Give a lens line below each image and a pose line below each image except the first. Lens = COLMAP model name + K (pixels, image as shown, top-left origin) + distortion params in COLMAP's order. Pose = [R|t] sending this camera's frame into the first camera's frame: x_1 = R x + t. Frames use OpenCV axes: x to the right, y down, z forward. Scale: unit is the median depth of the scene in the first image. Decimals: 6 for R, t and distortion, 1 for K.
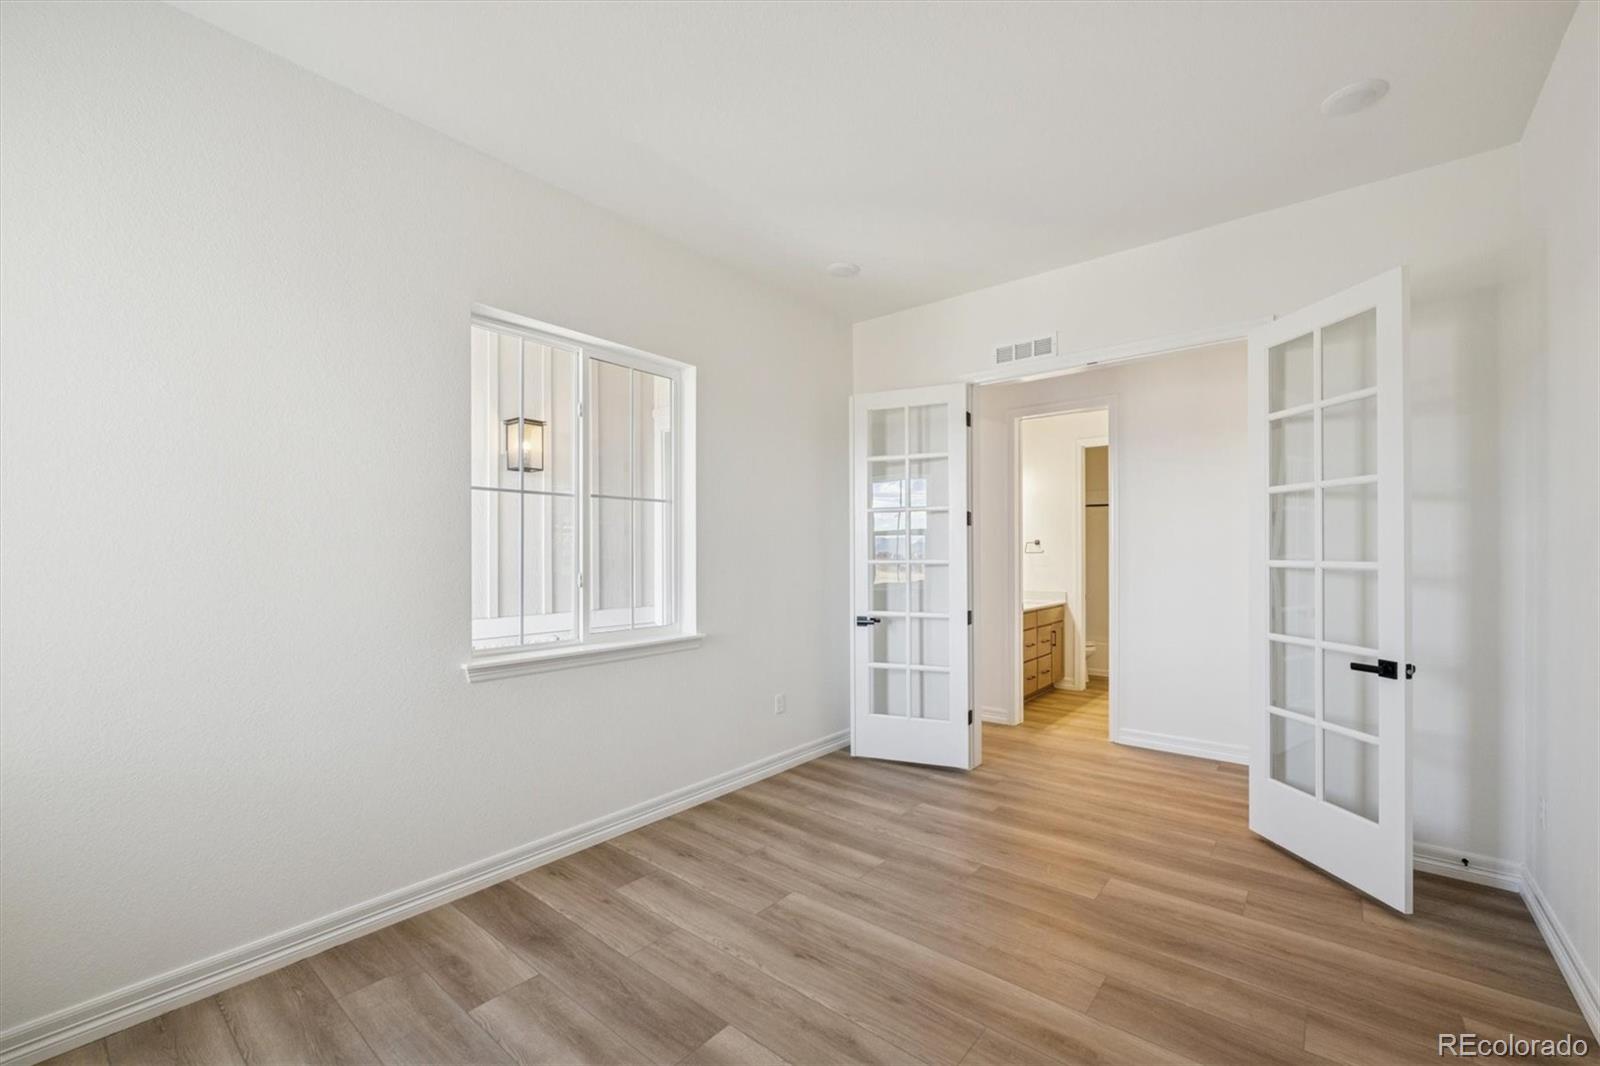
lens RADIAL K [[637.4, 0, 803.5], [0, 637.4, 551.9], [0, 0, 1]] dist [-0.001031, 0.000084]
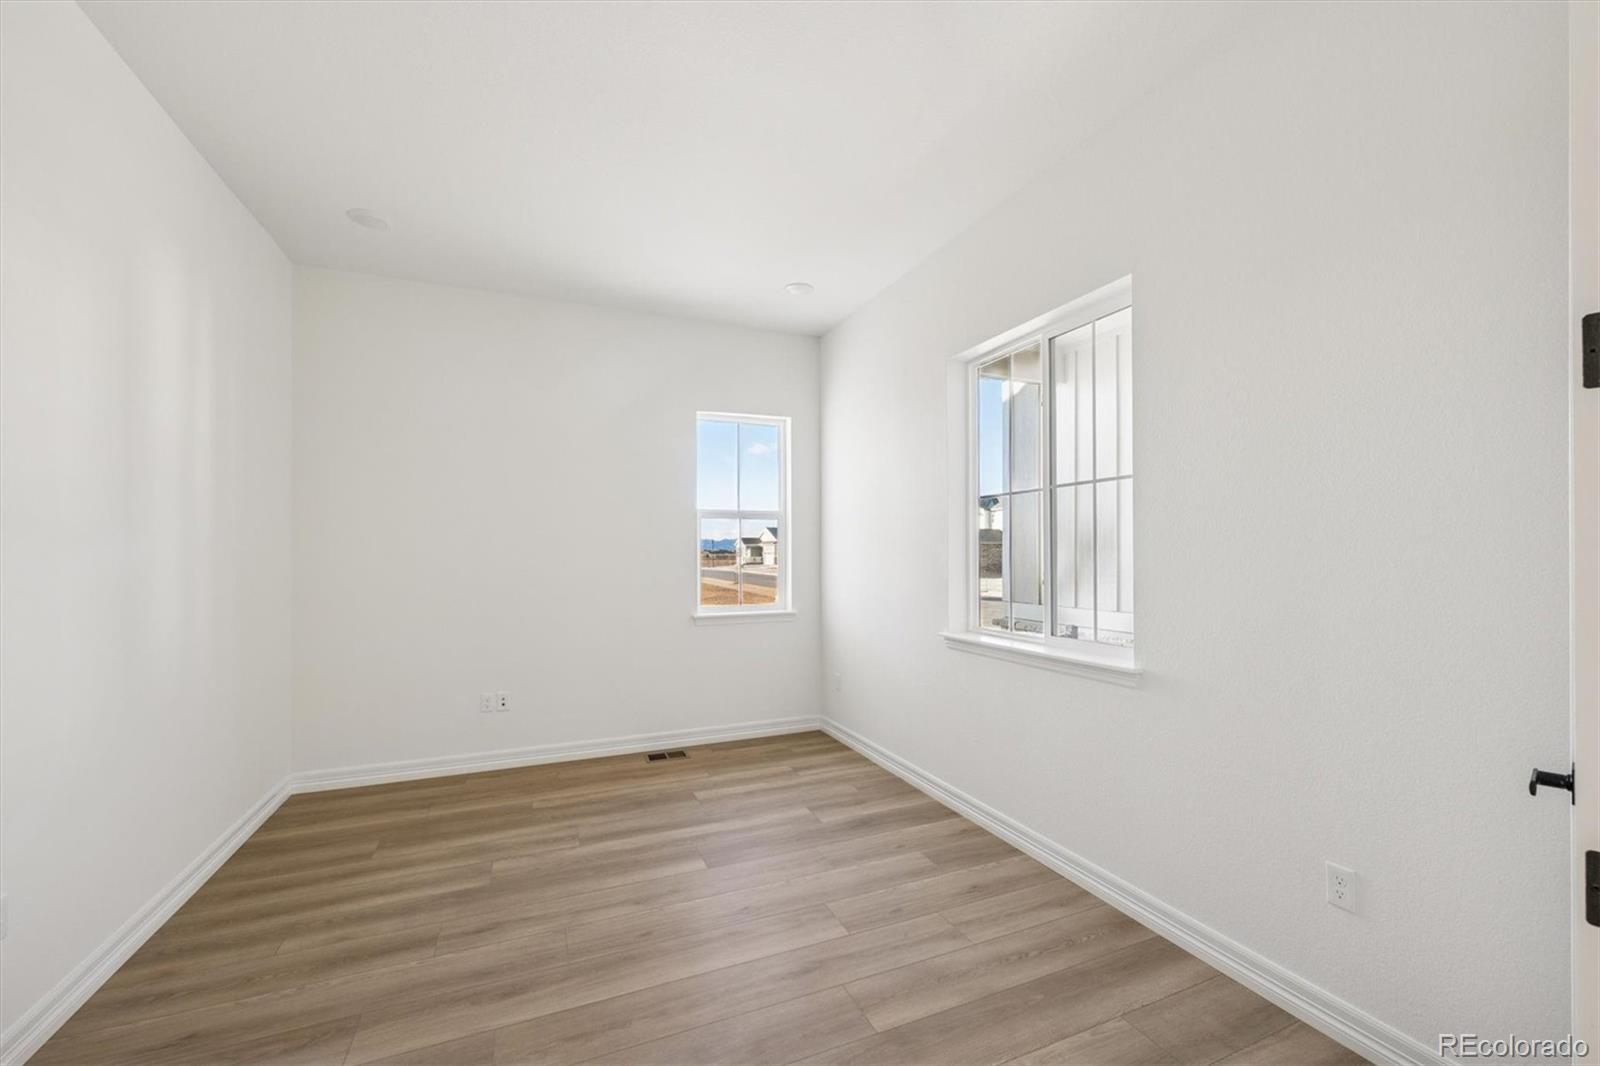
lens RADIAL K [[637.4, 0, 803.5], [0, 637.4, 551.9], [0, 0, 1]] dist [-0.001031, 0.000084]
pose [[-0.449936, -0.002251, -0.893058, 0.859680], [0.006093, 0.999966, -0.005590, 0.022227], [0.893040, -0.007956, -0.449907, 1.461874]]
